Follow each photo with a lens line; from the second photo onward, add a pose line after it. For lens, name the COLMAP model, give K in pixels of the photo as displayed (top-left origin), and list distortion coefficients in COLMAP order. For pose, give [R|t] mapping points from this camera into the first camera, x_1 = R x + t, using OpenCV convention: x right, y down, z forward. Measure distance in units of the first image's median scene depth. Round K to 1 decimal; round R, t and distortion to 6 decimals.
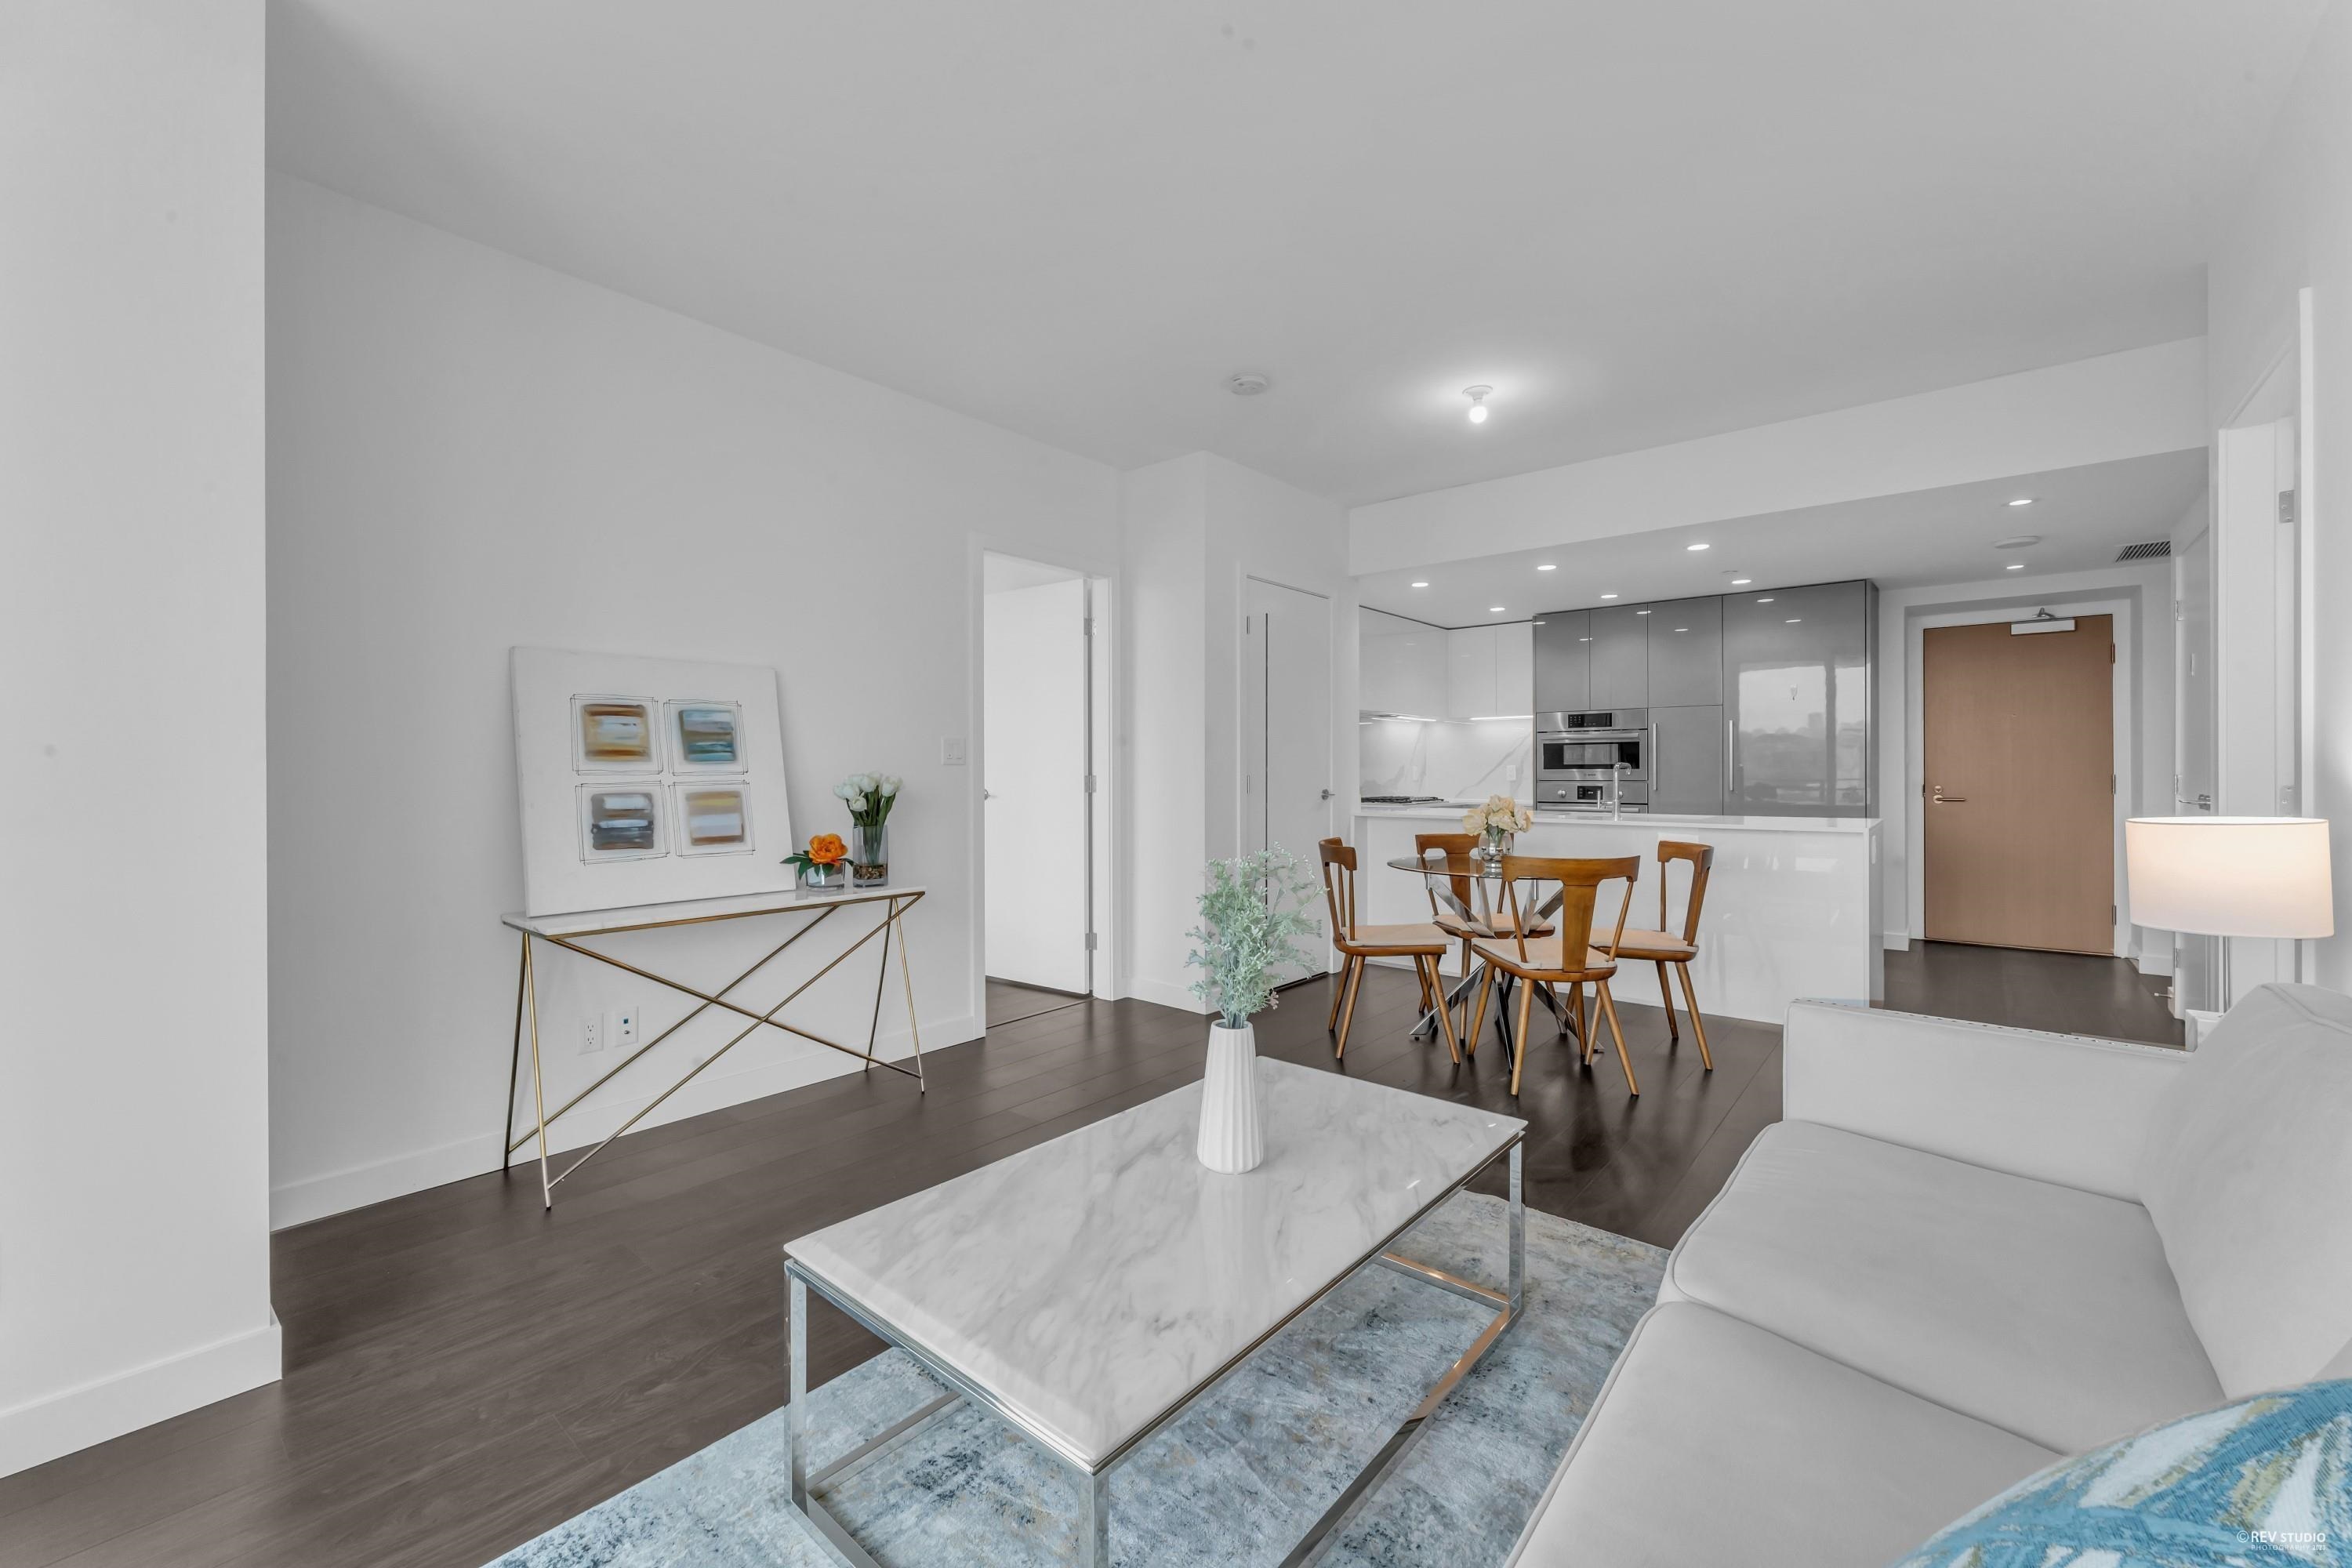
lens RADIAL K [[969.1, 0, 1155.2], [0, 969.1, 778.9], [0, 0, 1]] dist [-0.003358, -0.001296]
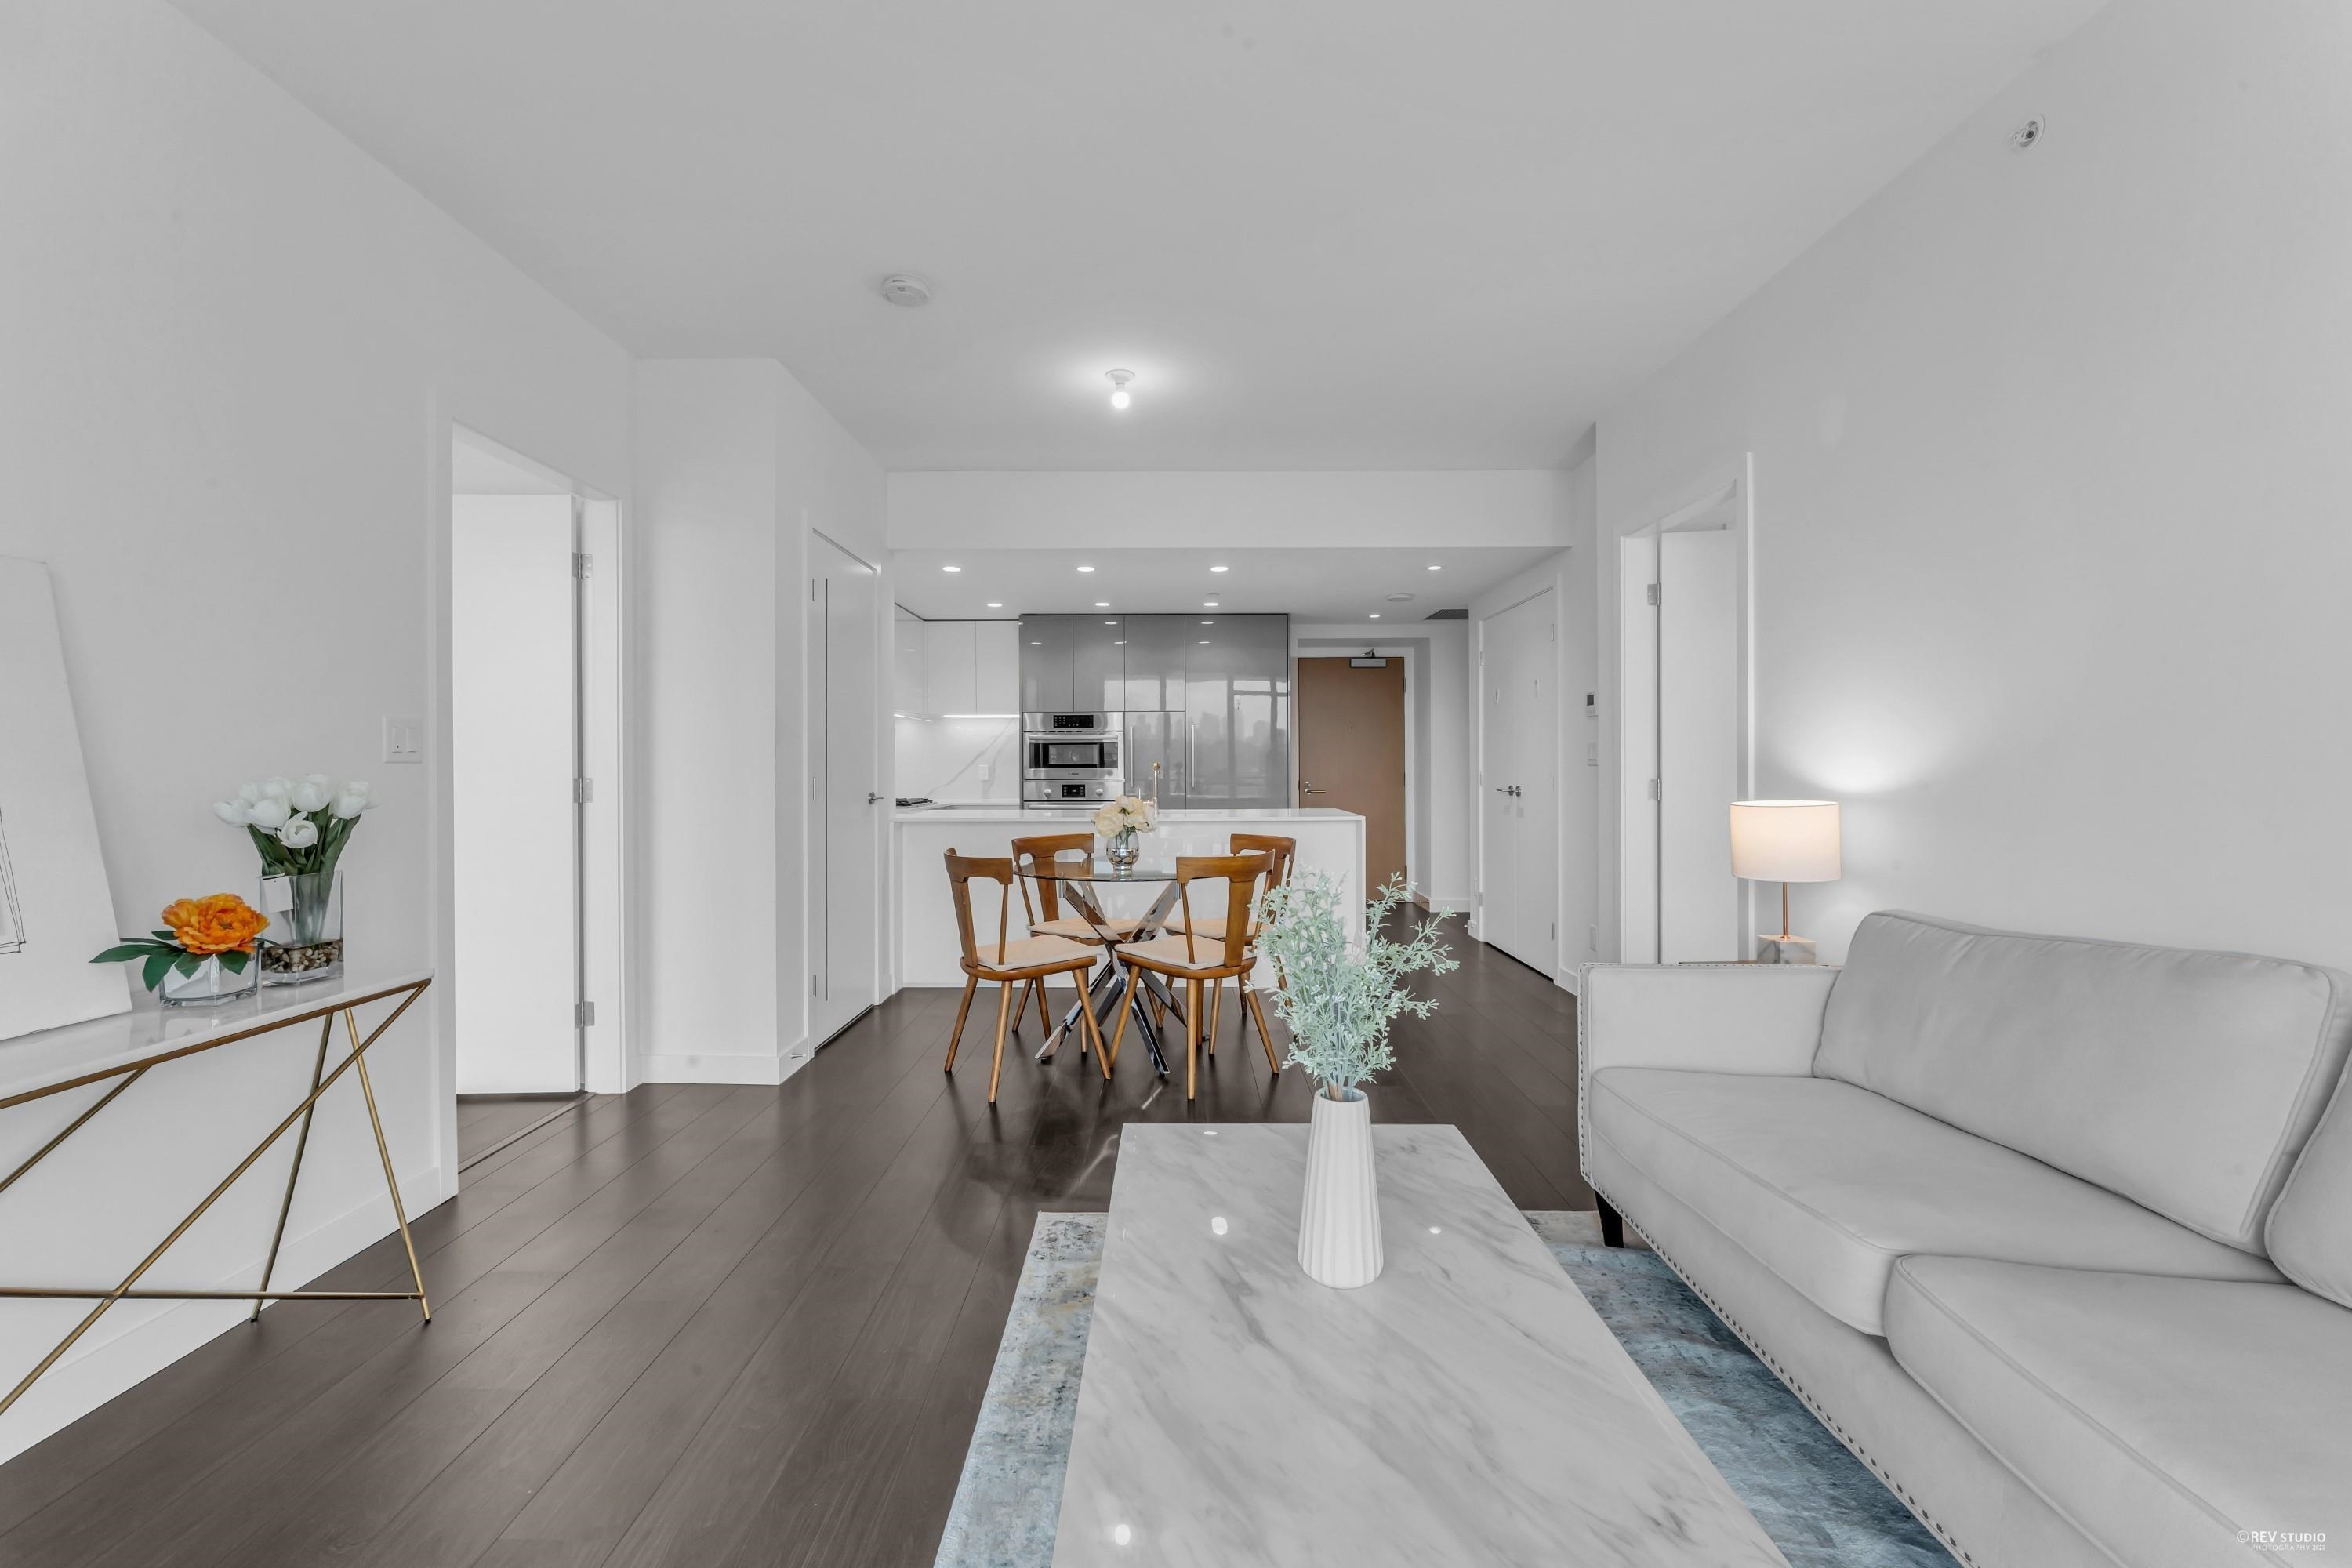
lens RADIAL K [[969.1, 0, 1172.3], [0, 969.1, 777.9], [0, 0, 1]] dist [-0.003358, -0.001296]
pose [[0.749845, -0.007297, 0.661573, -0.242656], [0.007131, 0.999970, 0.002947, -0.003194], [-0.661575, 0.002508, 0.749875, 0.222987]]
